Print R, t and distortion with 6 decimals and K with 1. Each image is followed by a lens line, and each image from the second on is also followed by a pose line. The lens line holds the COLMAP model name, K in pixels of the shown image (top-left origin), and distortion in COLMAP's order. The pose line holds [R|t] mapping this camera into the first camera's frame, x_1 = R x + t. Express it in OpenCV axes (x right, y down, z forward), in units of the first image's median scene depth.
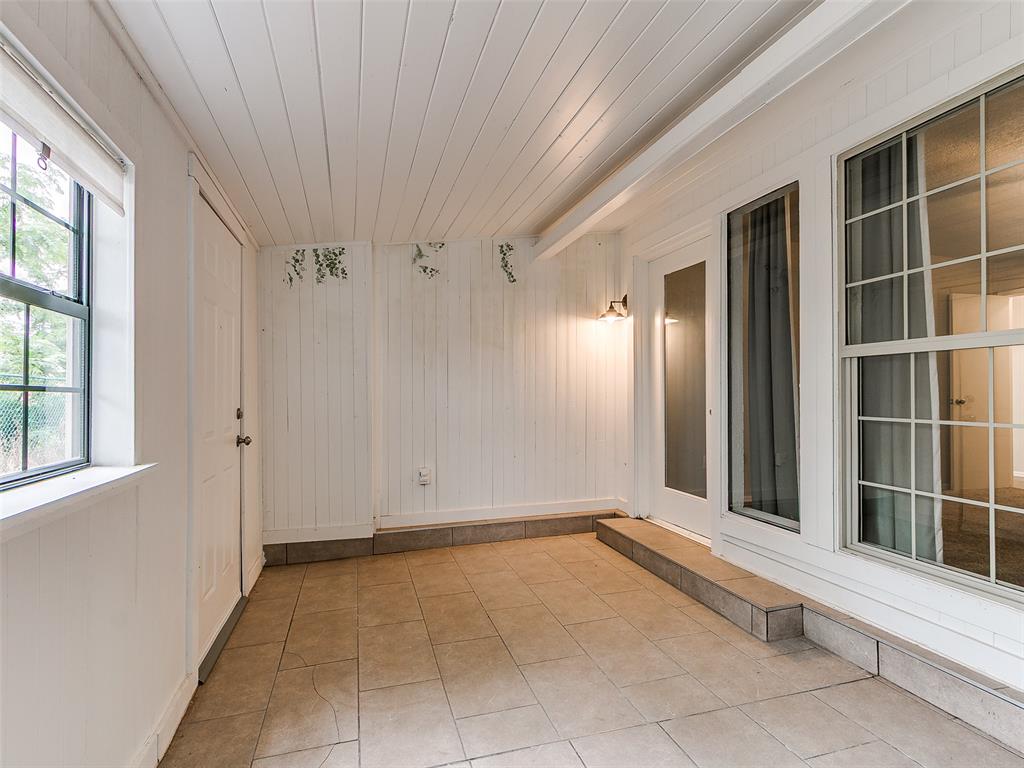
lens RADIAL K [[529.9, 0, 508.2], [0, 529.9, 385.9], [0, 0, 1]] dist [0.000271, -0.001282]
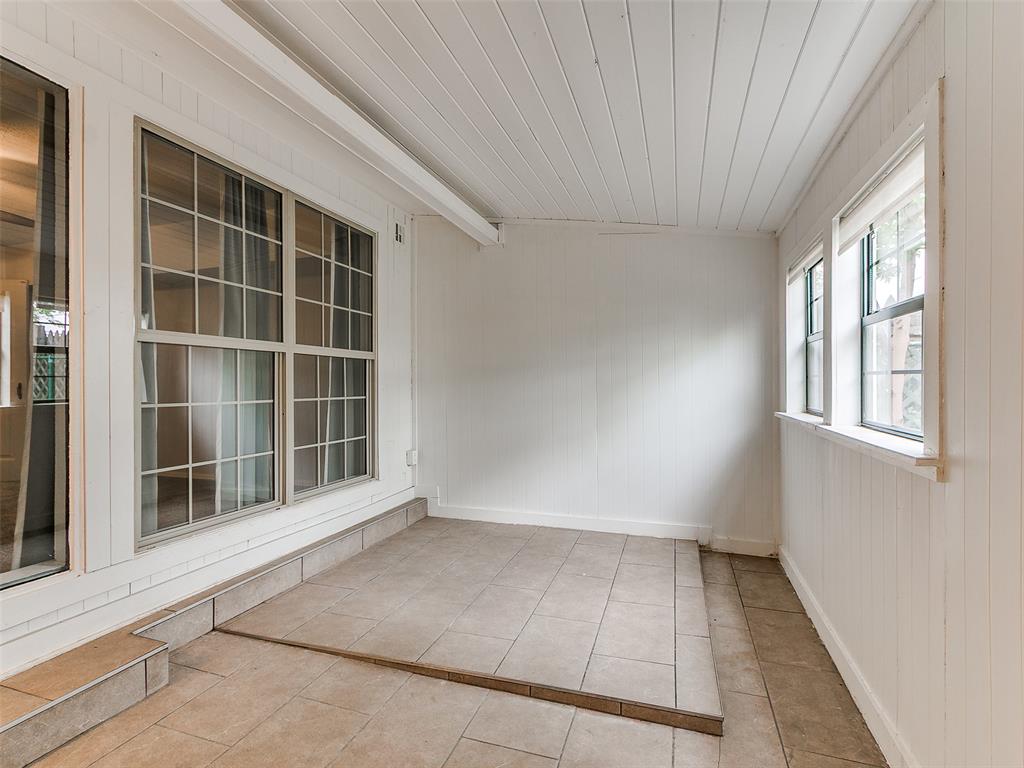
lens RADIAL K [[529.9, 0, 504.9], [0, 529.9, 383.7], [0, 0, 1]] dist [0.000271, -0.001282]
pose [[-0.819030, 0.002545, 0.573744, -0.465978], [-0.003361, 0.999952, -0.009234, 0.030245], [-0.573740, -0.009491, -0.818982, 1.572071]]
